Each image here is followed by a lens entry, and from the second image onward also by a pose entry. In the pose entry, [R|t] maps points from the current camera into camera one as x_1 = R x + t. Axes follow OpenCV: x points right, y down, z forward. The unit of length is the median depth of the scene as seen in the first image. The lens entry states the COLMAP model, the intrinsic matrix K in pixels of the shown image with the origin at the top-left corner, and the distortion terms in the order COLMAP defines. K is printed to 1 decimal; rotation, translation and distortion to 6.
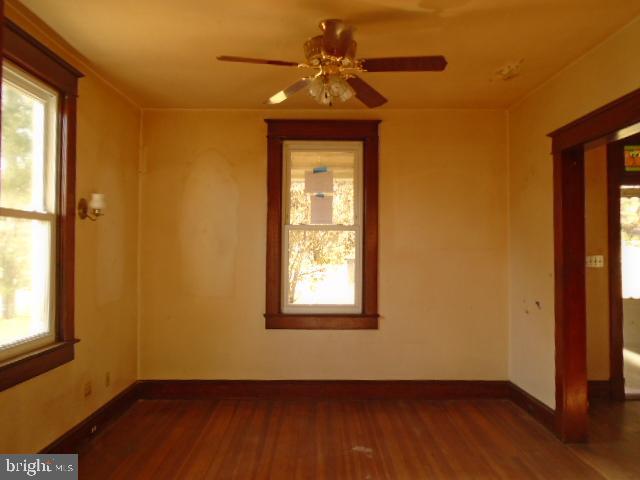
lens RADIAL K [[482.8, 0, 320.0], [0, 482.8, 240.0], [0, 0, 1]] dist [-0.031377, -0.002592]
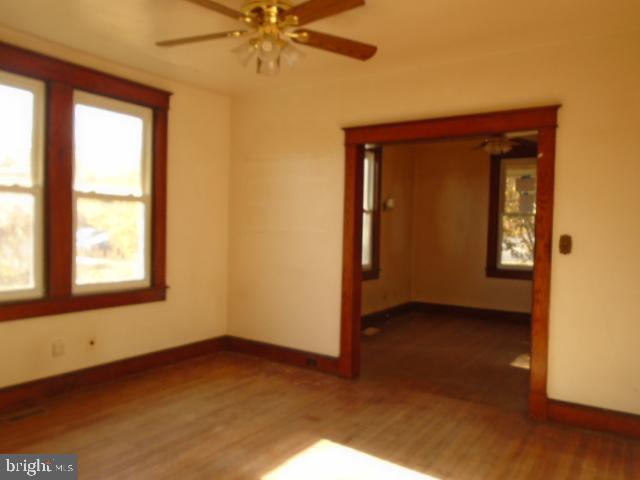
lens RADIAL K [[482.8, 0, 320.0], [0, 482.8, 240.0], [0, 0, 1]] dist [-0.031377, -0.002592]
pose [[0.821734, 0.031520, -0.568999, 0.357367], [-0.005535, 0.998864, 0.047339, -0.015403], [0.569845, -0.035750, 0.820974, -0.668445]]
